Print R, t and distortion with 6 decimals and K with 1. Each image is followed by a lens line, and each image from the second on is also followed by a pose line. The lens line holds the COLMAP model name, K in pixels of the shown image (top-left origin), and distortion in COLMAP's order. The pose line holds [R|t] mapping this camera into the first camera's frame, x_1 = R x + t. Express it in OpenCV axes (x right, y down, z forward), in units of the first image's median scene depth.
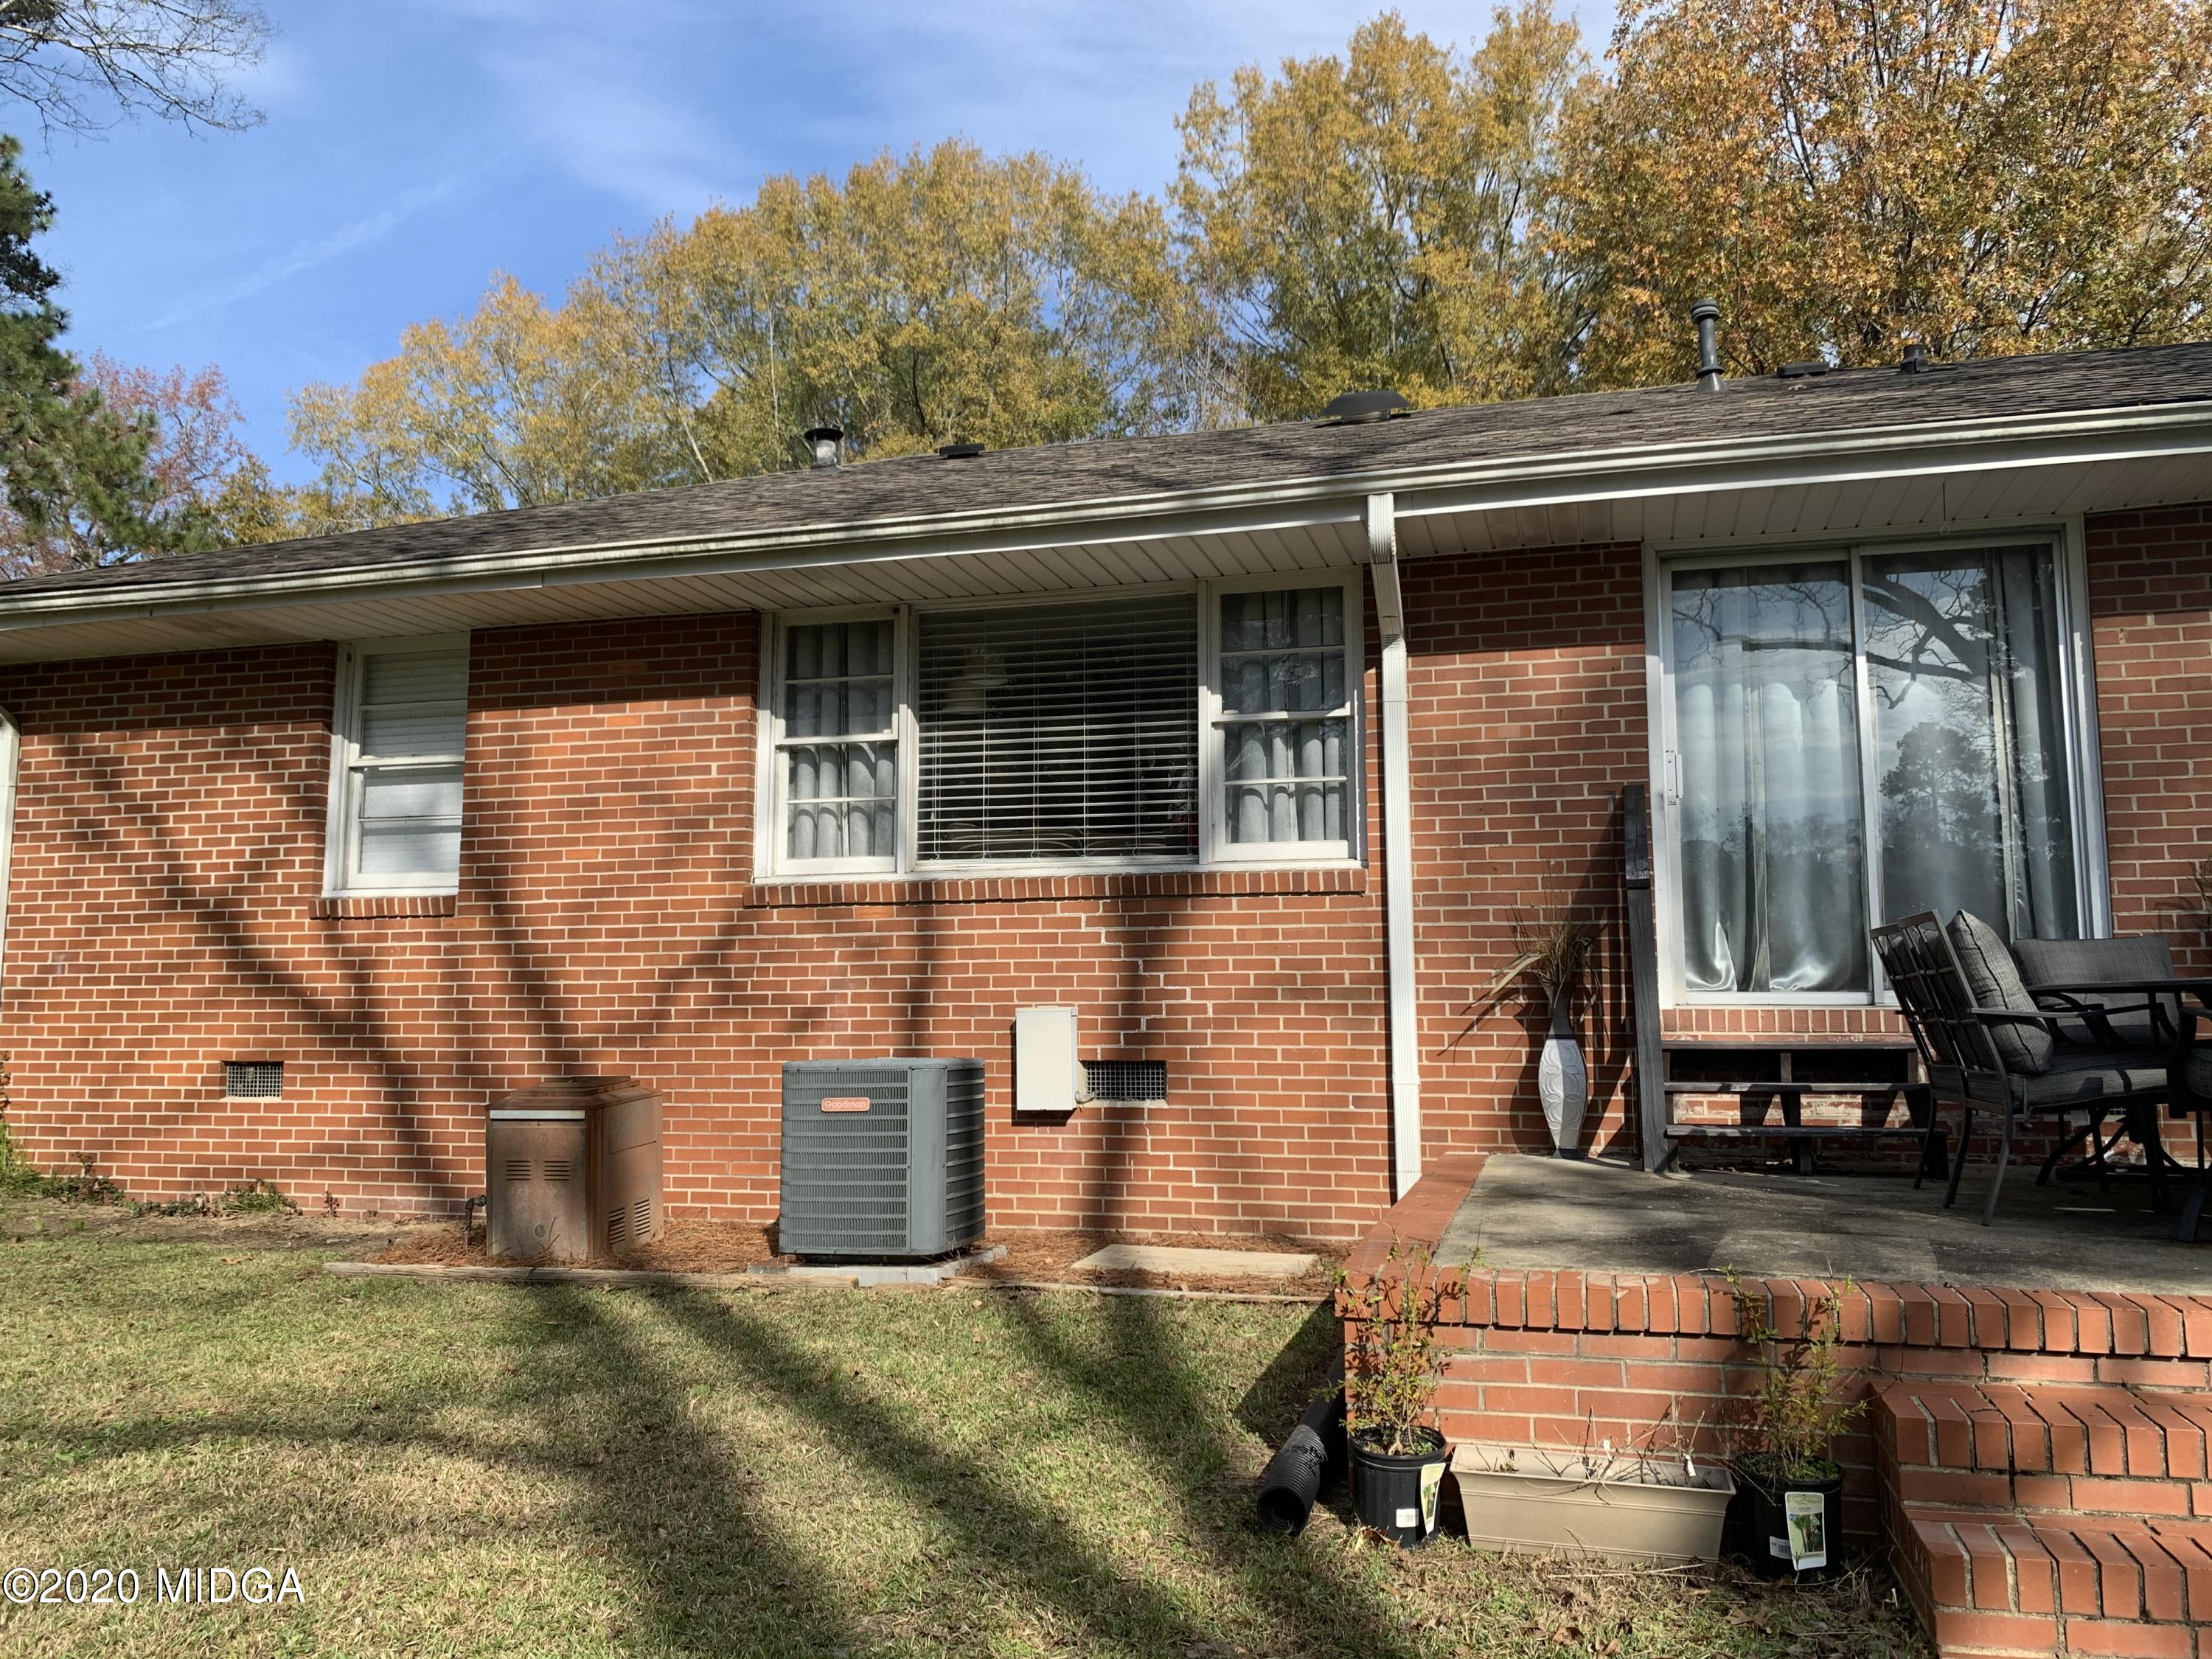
lens RADIAL K [[1629.9, 0, 1103.9], [0, 1629.9, 818.9], [0, 0, 1]] dist [-0.000380, -0.035075]
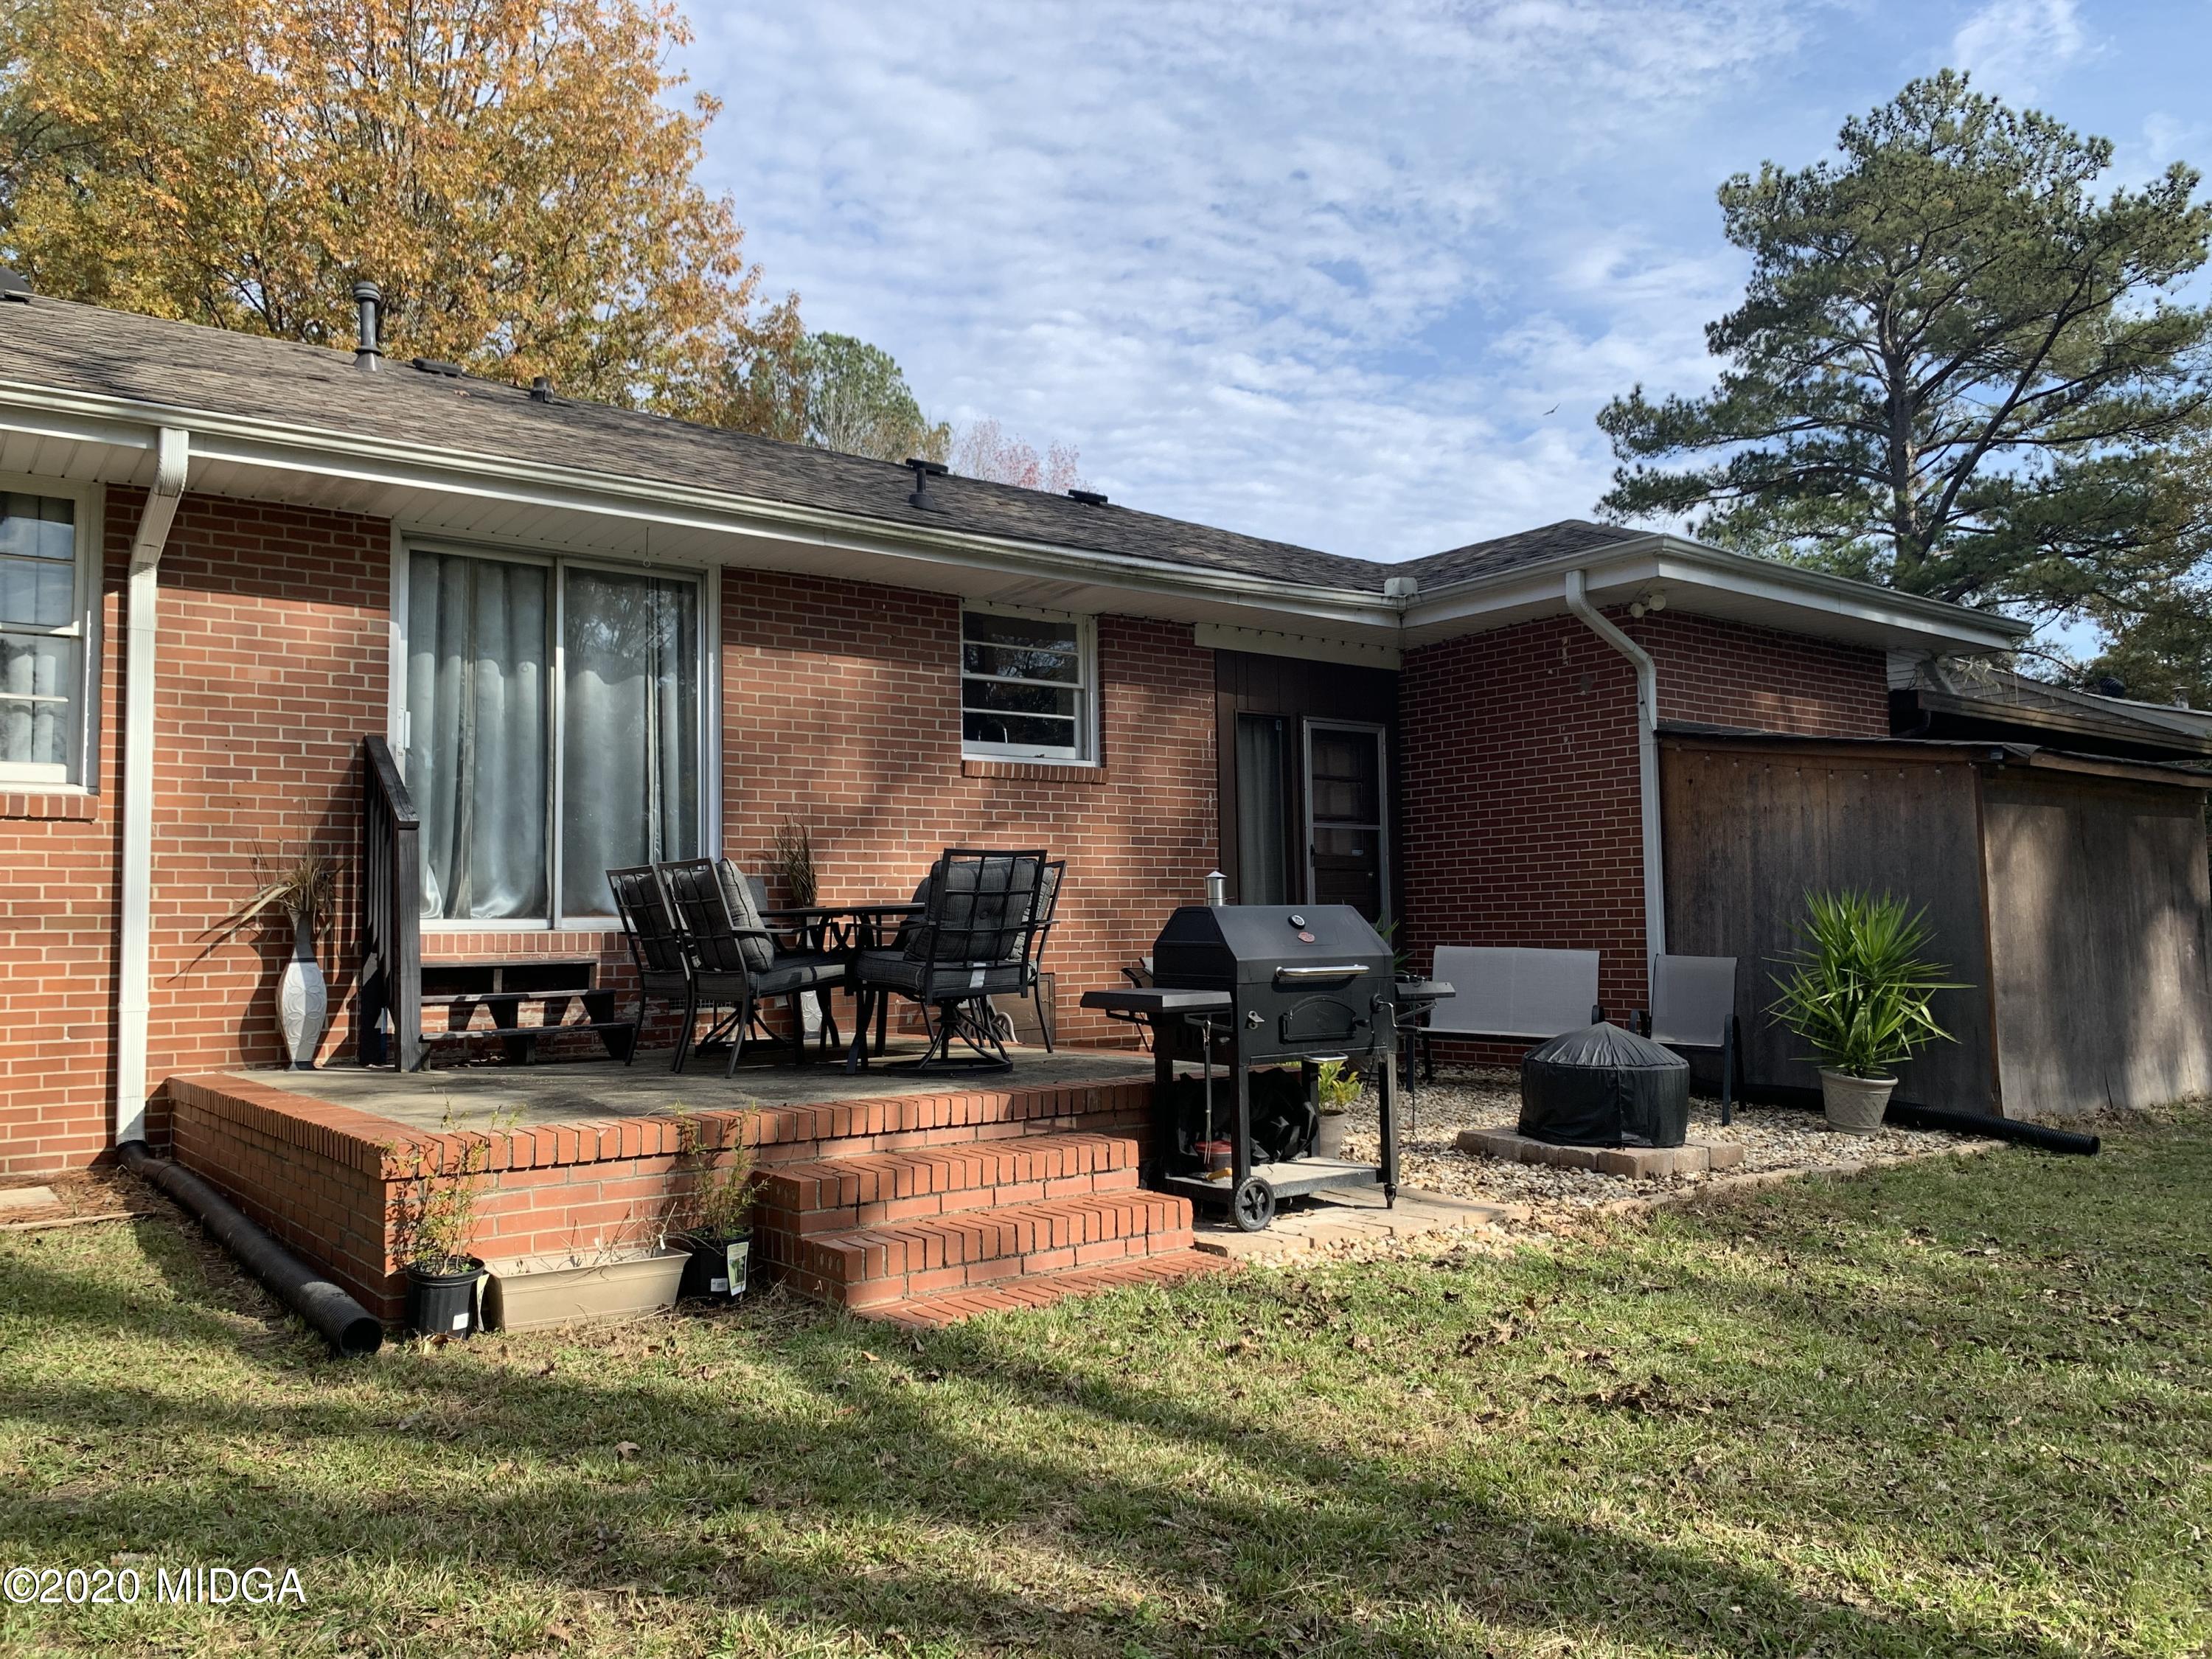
lens RADIAL K [[1620.6, 0, 1115.3], [0, 1620.6, 825.0], [0, 0, 1]] dist [-0.034605, -0.002834]
pose [[0.577916, 0.041311, 0.815050, -0.280501], [-0.076622, 0.997053, 0.003793, -0.002698], [-0.812491, -0.064642, 0.579378, -0.059980]]
